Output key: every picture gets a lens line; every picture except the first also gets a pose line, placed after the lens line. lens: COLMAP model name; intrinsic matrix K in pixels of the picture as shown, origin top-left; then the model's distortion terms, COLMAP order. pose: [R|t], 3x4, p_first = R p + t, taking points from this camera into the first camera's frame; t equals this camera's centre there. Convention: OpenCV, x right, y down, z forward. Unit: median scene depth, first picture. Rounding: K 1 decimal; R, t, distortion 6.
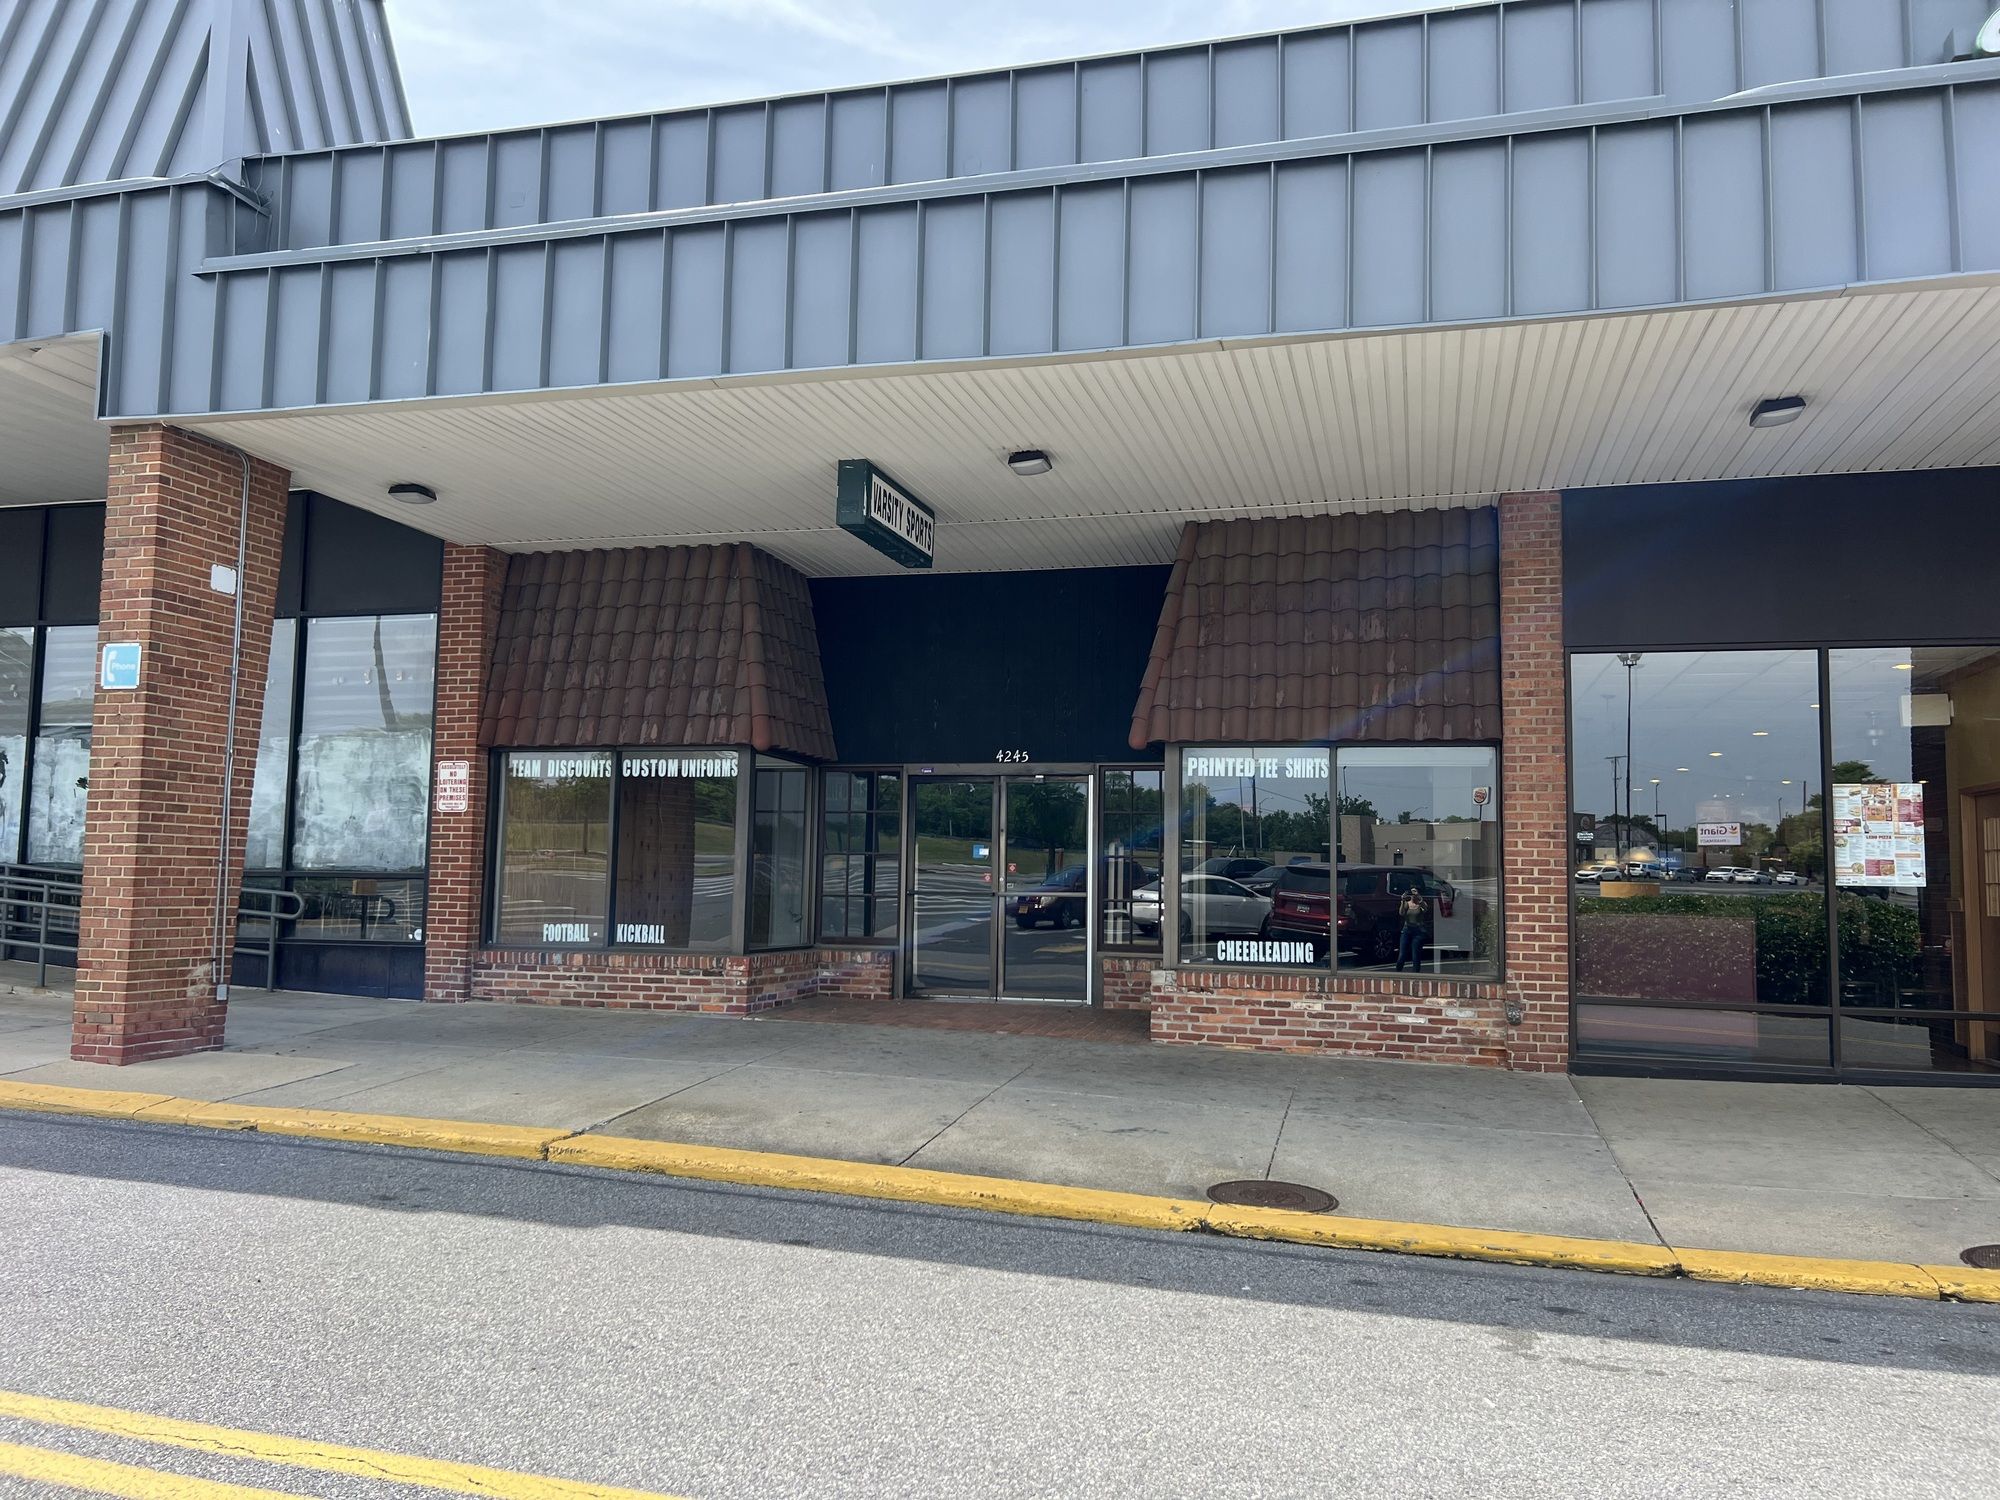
lens RADIAL K [[1503.6, 0, 973.6], [0, 1503.6, 751.5], [0, 0, 1]] dist [0.000749, 0.006931]
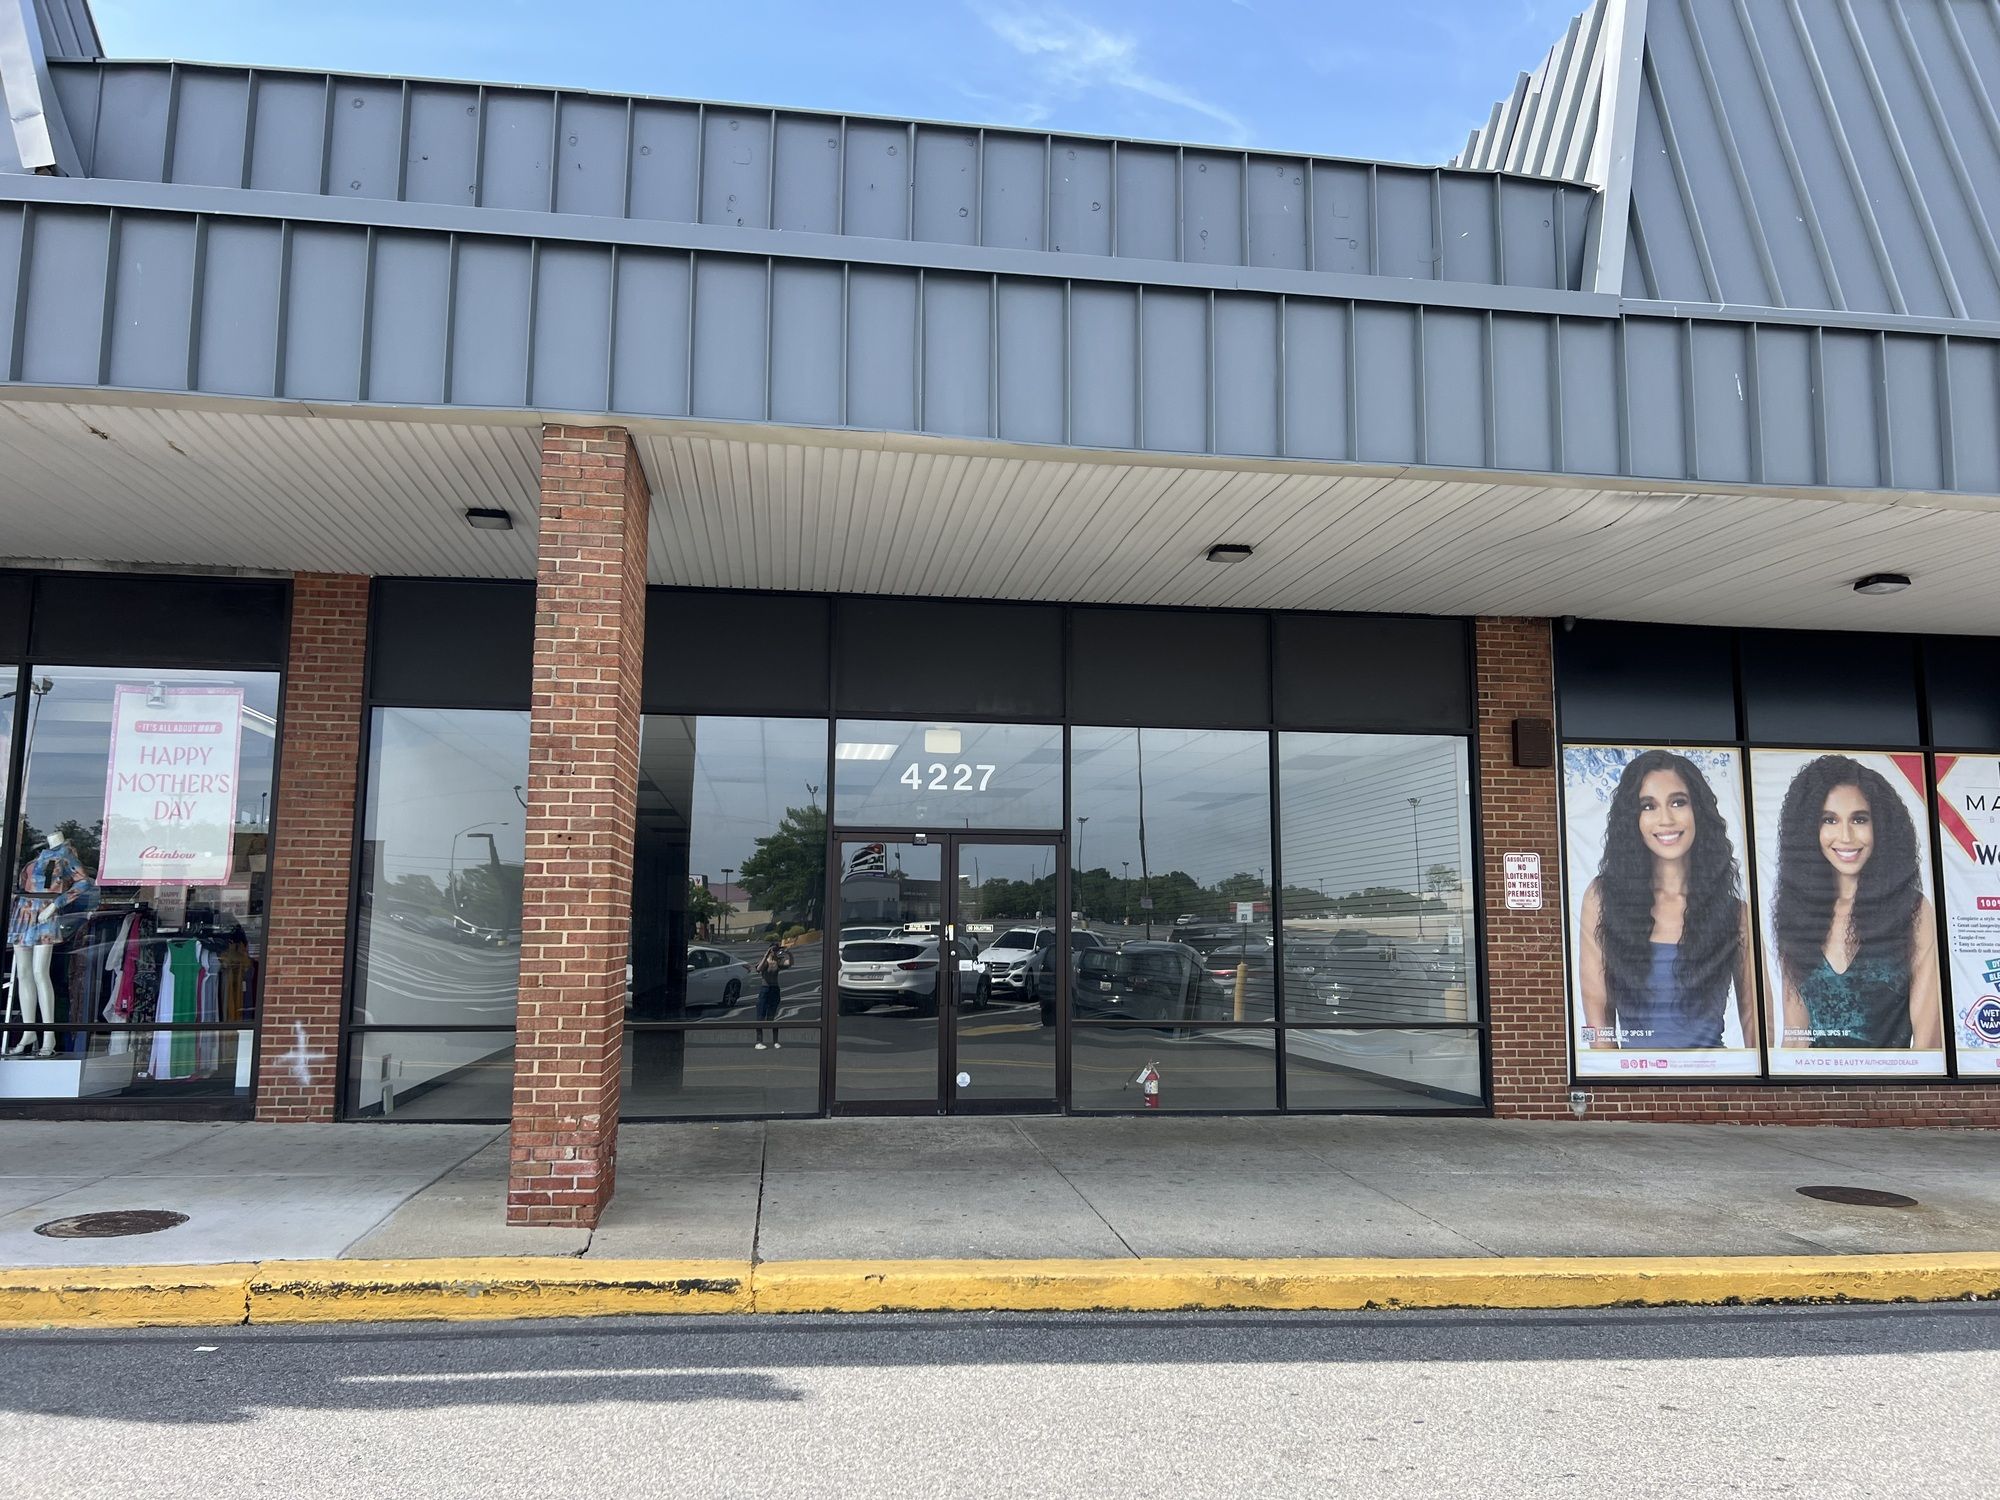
lens RADIAL K [[1503.6, 0, 973.6], [0, 1503.6, 751.5], [0, 0, 1]] dist [0.000749, 0.006931]
pose [[0.902236, 0.042516, 0.429141, -0.535103], [-0.020137, 0.998196, -0.056557, 0.001142], [-0.430772, 0.042386, 0.901465, 0.150970]]
